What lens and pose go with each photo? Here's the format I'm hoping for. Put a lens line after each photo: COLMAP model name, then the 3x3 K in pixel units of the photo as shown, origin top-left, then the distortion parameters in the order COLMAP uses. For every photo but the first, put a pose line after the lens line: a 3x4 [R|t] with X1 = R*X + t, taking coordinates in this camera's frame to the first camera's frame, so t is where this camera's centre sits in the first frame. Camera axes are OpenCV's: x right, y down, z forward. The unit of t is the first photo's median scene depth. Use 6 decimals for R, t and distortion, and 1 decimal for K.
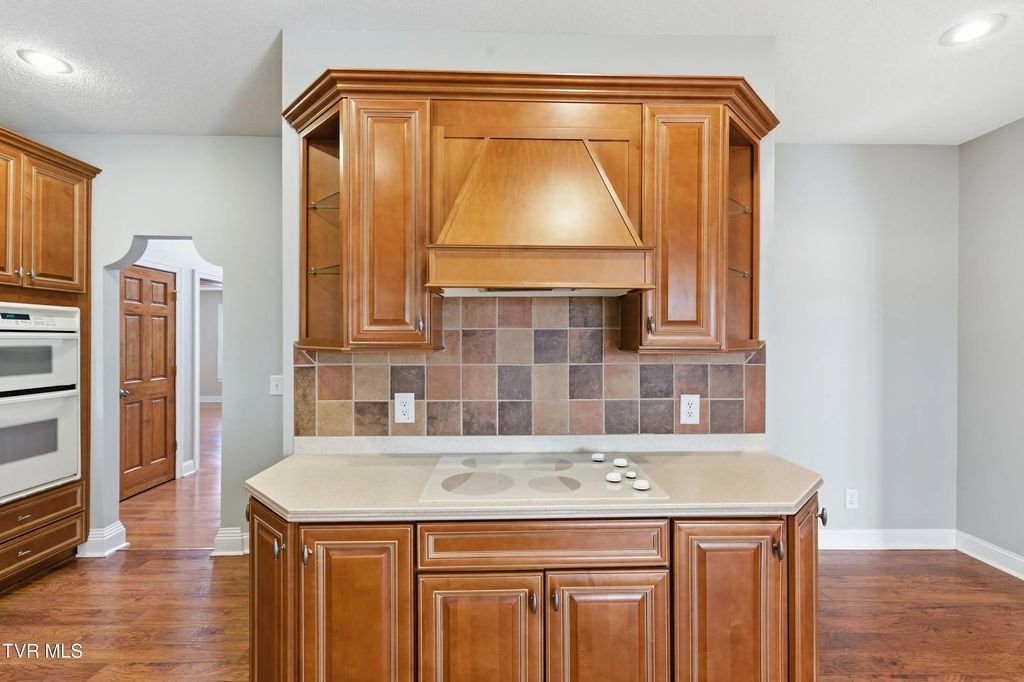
lens RADIAL K [[459.9, 0, 513.9], [0, 459.9, 340.7], [0, 0, 1]] dist [0.003954, -0.000165]
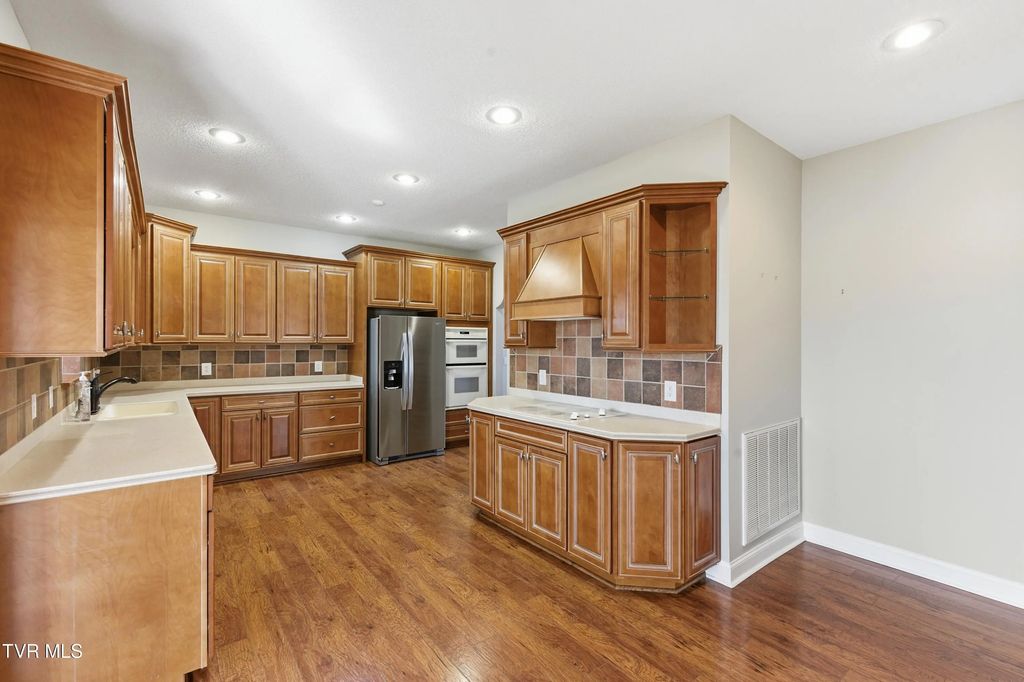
lens RADIAL K [[459.9, 0, 512.2], [0, 459.9, 340.5], [0, 0, 1]] dist [0.003954, -0.000165]
pose [[0.592370, -0.000819, -0.805666, 1.273966], [-0.004621, 0.999980, -0.004413, -0.003832], [0.805653, 0.006337, 0.592354, -0.284061]]
